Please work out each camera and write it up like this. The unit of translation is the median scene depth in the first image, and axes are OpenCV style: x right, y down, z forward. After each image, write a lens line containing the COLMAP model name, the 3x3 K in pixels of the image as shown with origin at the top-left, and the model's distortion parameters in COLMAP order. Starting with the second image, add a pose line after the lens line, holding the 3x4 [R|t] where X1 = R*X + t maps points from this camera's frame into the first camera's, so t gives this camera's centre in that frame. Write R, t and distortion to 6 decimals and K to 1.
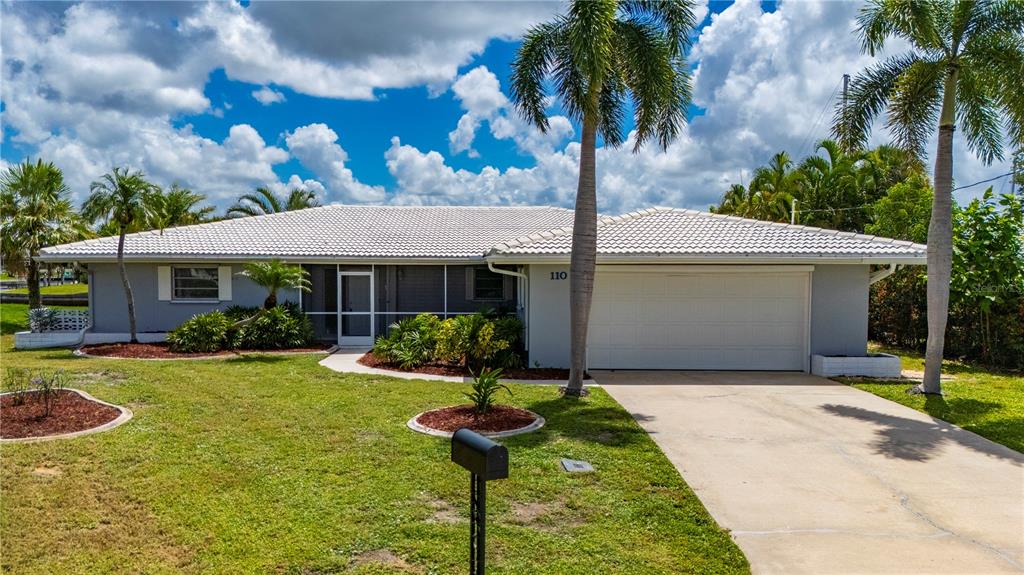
lens RADIAL K [[812.5, 0, 480.9], [0, 812.5, 271.4], [0, 0, 1]] dist [0.083262, -0.102920]
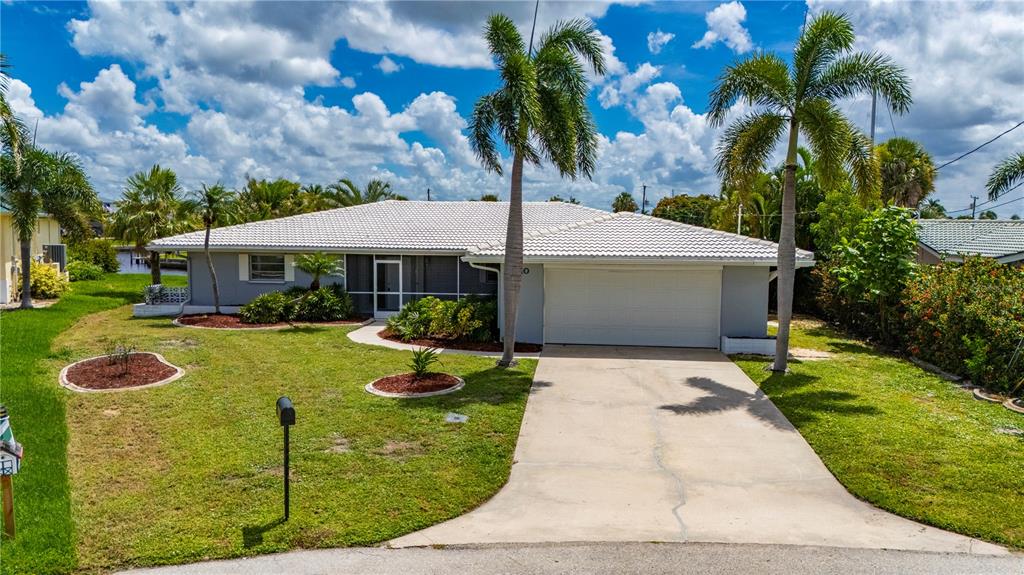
lens RADIAL K [[754.4, 0, 512.0], [0, 754.4, 287.5], [0, 0, 1]] dist [0.083061, -0.100293]
pose [[0.994970, 0.012737, -0.099356, 0.196185], [-0.005600, 0.997405, 0.071779, -0.054021], [0.100012, -0.070862, 0.992460, -0.184216]]
